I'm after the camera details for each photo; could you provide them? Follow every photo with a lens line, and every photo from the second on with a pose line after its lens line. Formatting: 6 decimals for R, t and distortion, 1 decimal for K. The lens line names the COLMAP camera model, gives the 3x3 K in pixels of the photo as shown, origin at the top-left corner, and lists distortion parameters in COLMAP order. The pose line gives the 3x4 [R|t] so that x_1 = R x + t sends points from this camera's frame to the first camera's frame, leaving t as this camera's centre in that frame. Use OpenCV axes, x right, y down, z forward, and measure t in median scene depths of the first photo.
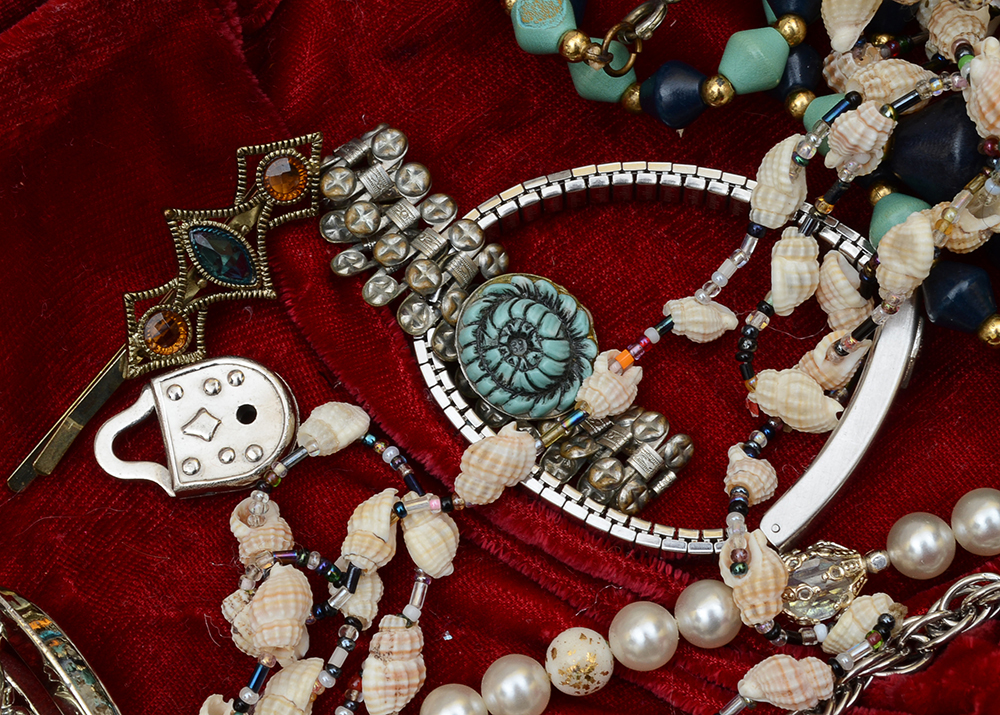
lens RADIAL K [[2305.5, 0, 477.4], [0, 2305.5, 357.5], [0, 0, 1]] dist [0.036314, 0.082867]
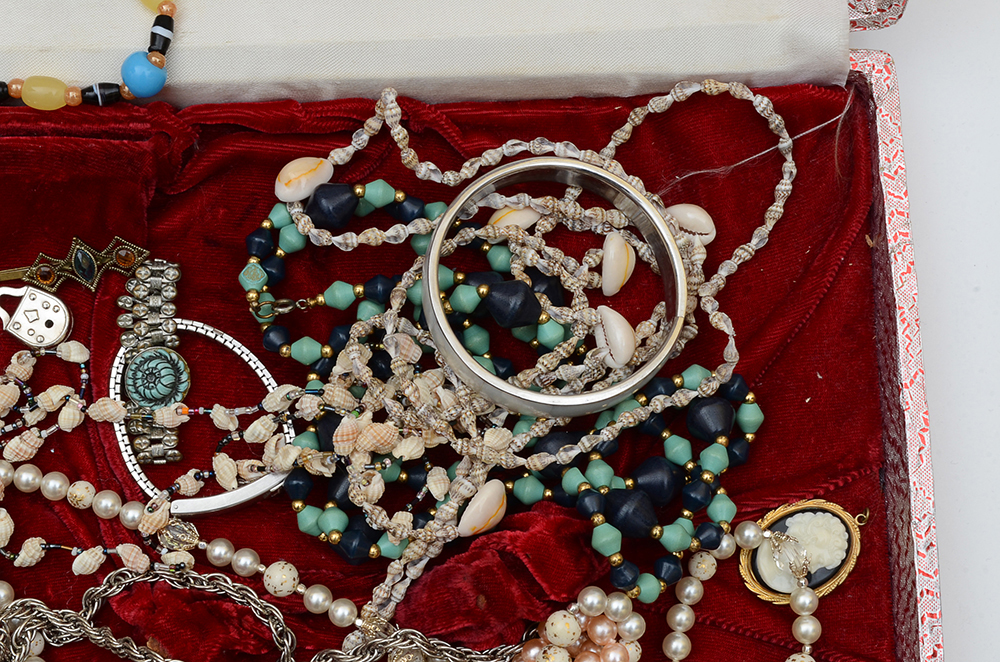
lens RADIAL K [[2149.0, 0, 500.0], [0, 2149.0, 331.0], [0, 0, 1]] dist [0.030008, -0.051383]
pose [[0.756871, 0.651358, -0.053652, 0.375361], [-0.641847, 0.756269, 0.126844, -0.550324], [0.123197, -0.061568, 0.990471, -1.134240]]
